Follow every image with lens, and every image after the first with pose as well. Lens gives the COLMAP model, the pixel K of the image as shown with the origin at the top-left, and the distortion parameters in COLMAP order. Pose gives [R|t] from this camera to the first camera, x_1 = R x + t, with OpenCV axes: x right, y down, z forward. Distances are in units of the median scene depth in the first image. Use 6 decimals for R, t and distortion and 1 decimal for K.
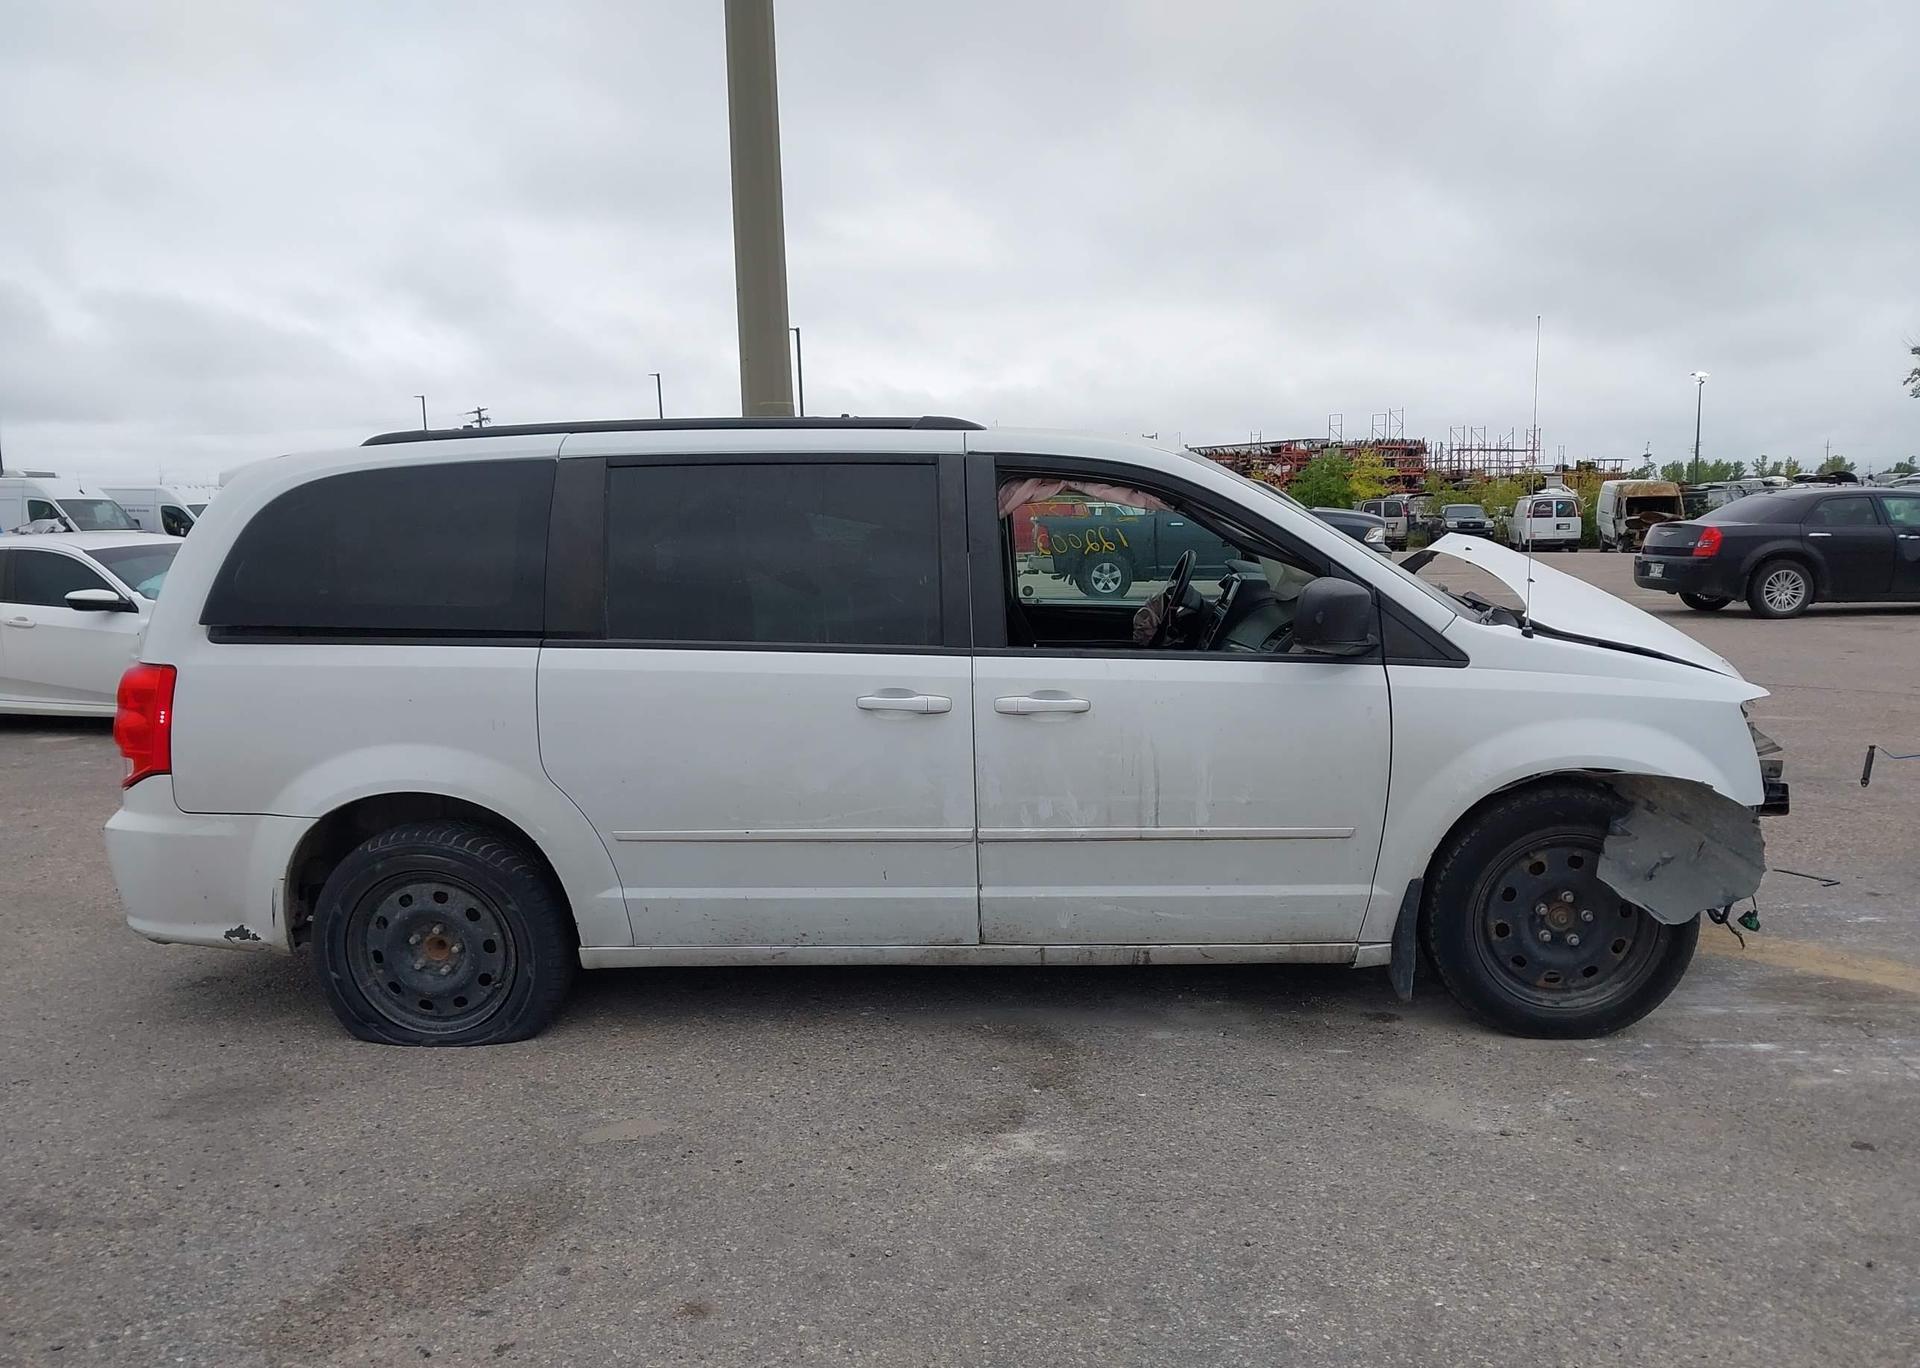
lens RADIAL K [[1527.6, 0, 961.8], [0, 1527.6, 681.9], [0, 0, 1]] dist [0.032251, -0.045778]
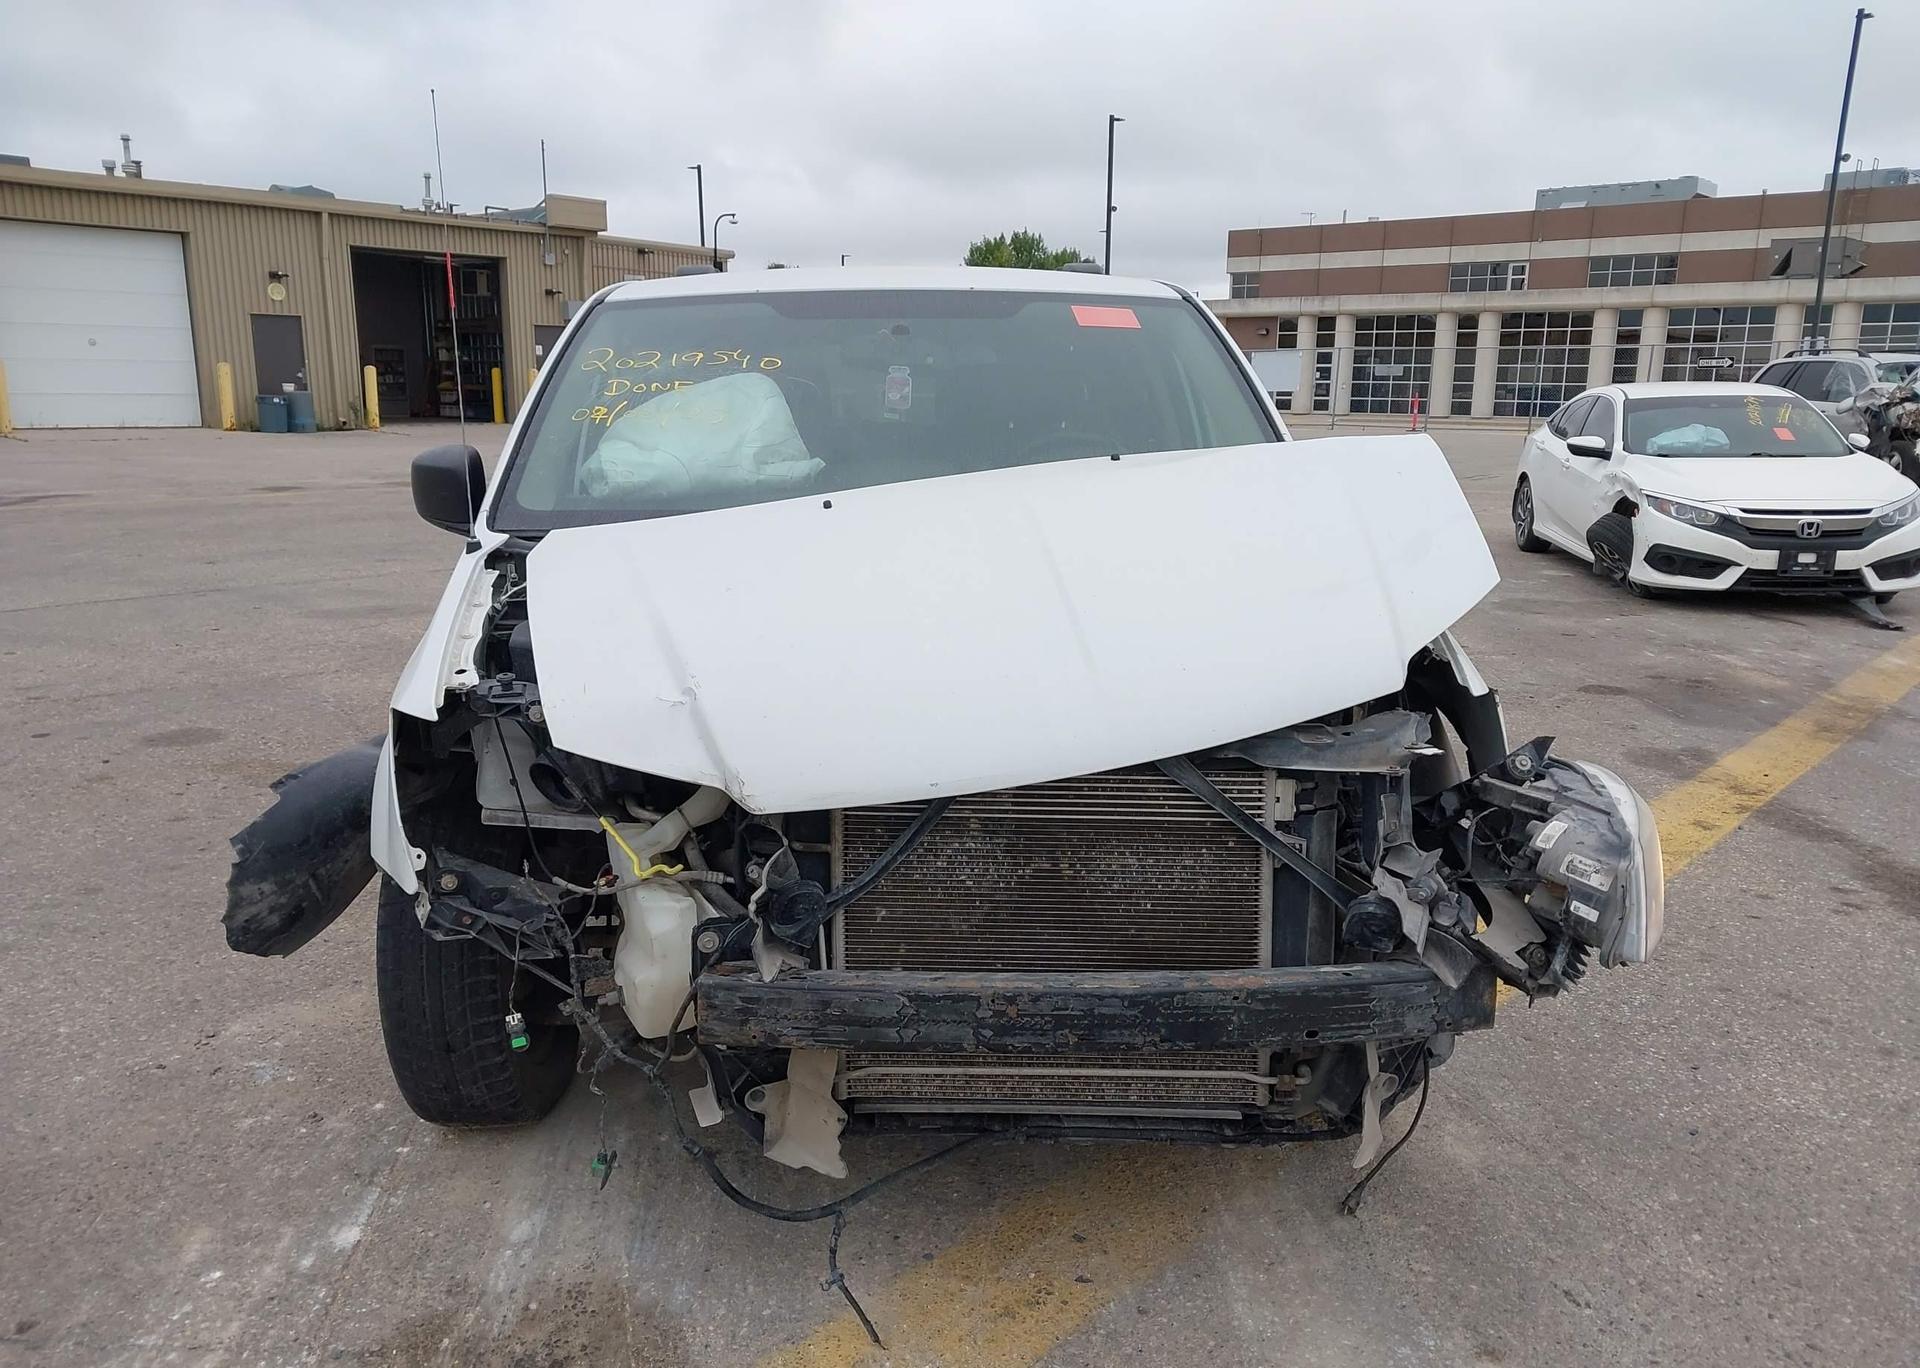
lens RADIAL K [[1527.6, 0, 958.8], [0, 1527.6, 687.1], [0, 0, 1]] dist [0.032251, -0.045778]
pose [[0.112953, 0.219931, -0.968954, 1.086779], [-0.122590, 0.970829, 0.206066, -0.140946], [0.986009, 0.095508, 0.136619, 1.110668]]
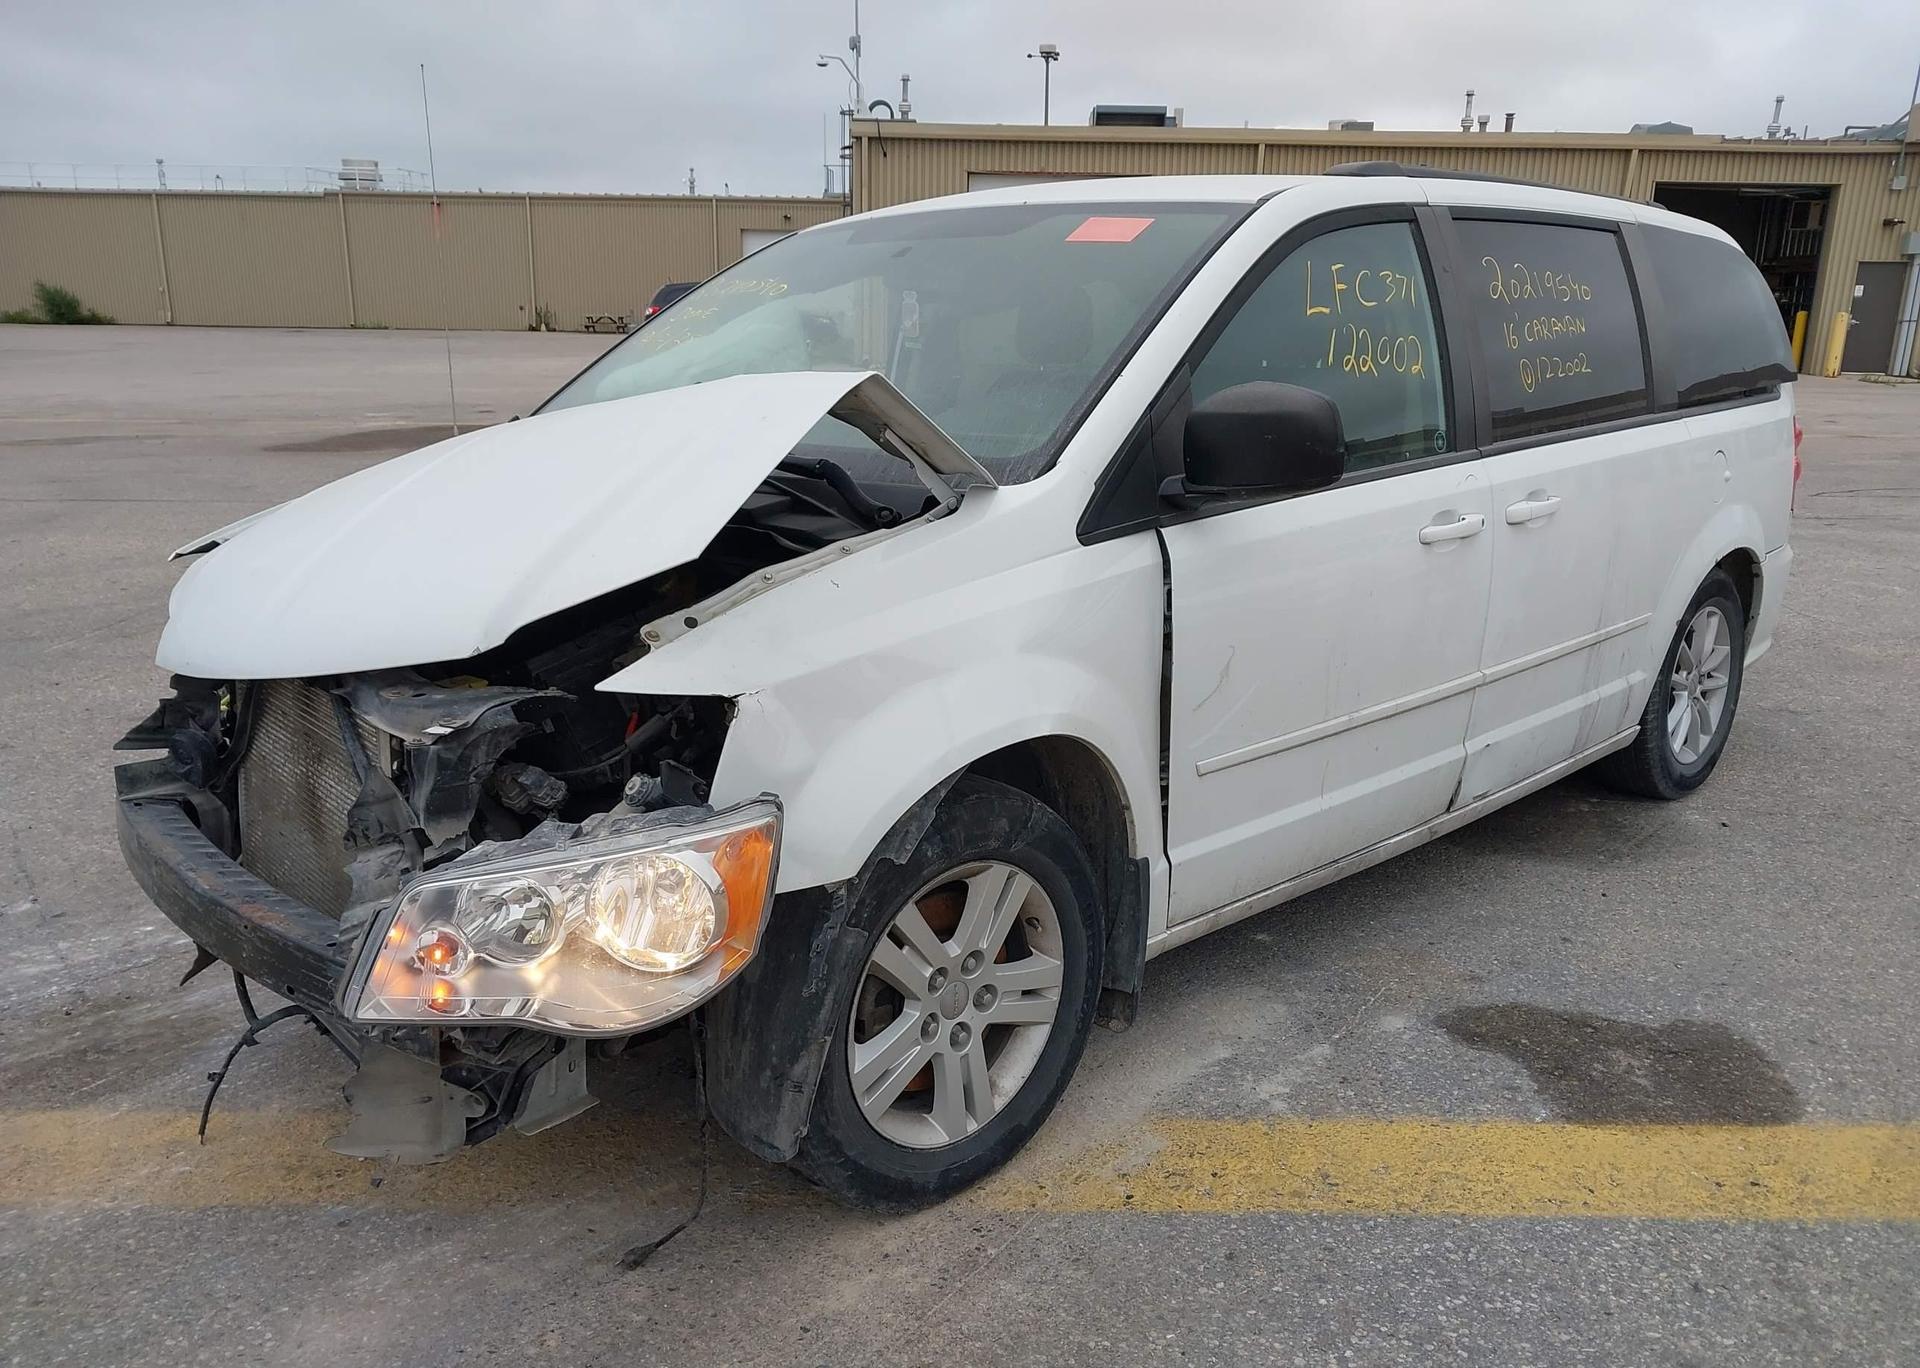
lens RADIAL K [[1527.6, 0, 967.3], [0, 1527.6, 701.0], [0, 0, 1]] dist [0.032251, -0.045778]
pose [[-0.677203, 0.197955, -0.708668, 0.803500], [-0.075602, 0.939313, 0.334627, -0.206004], [0.731902, 0.280187, -0.621139, 1.761247]]
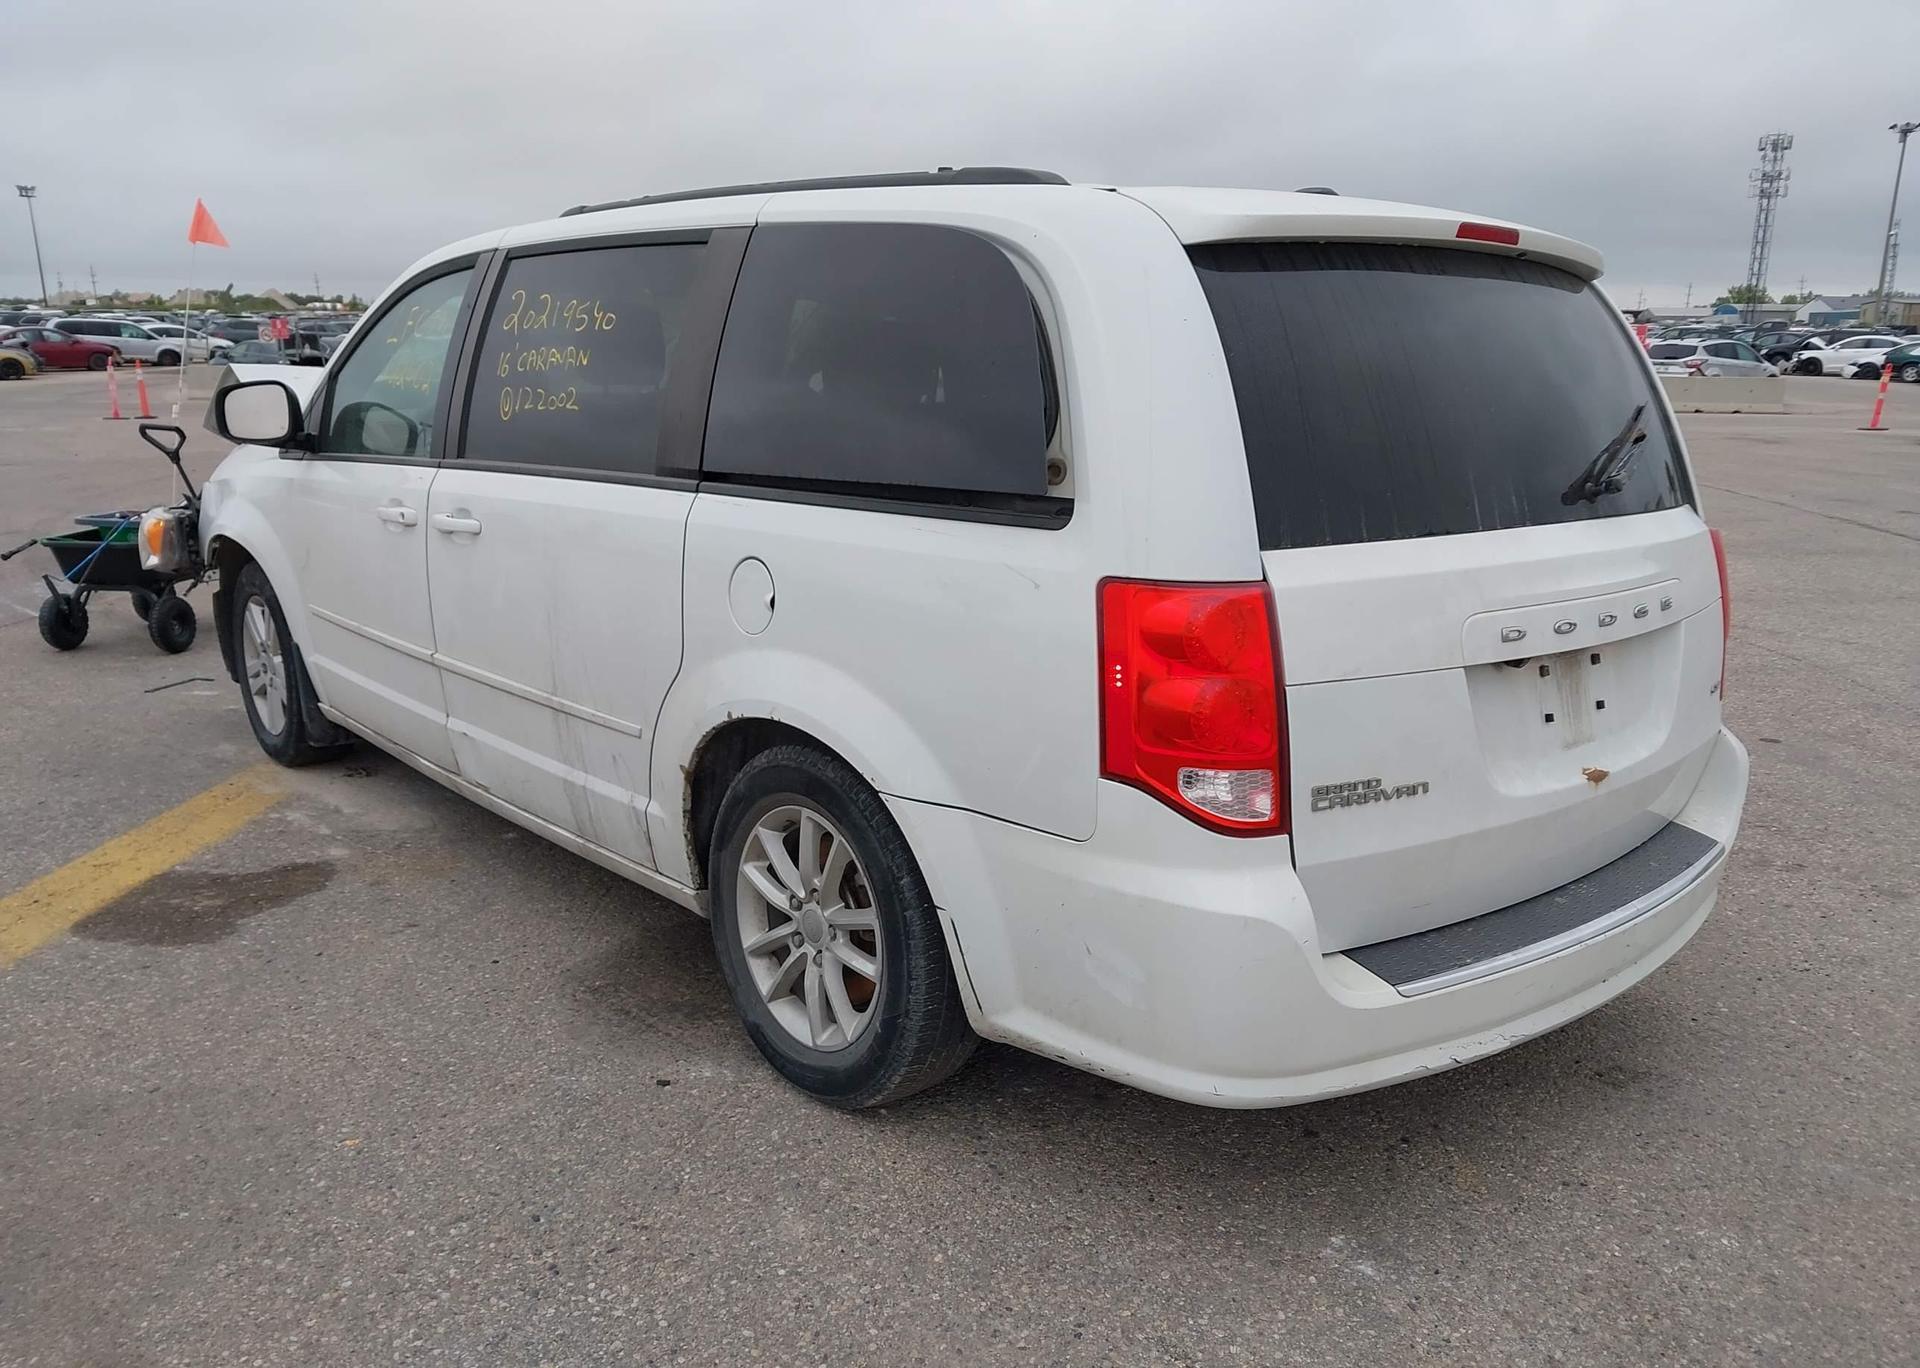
lens RADIAL K [[1527.6, 0, 958.9], [0, 1527.6, 717.3], [0, 0, 1]] dist [0.032251, -0.045778]
pose [[-0.687999, -0.159697, 0.707923, -0.865536], [0.086713, 0.950409, 0.298670, -0.182877], [-0.720512, 0.266871, -0.640033, 1.830243]]
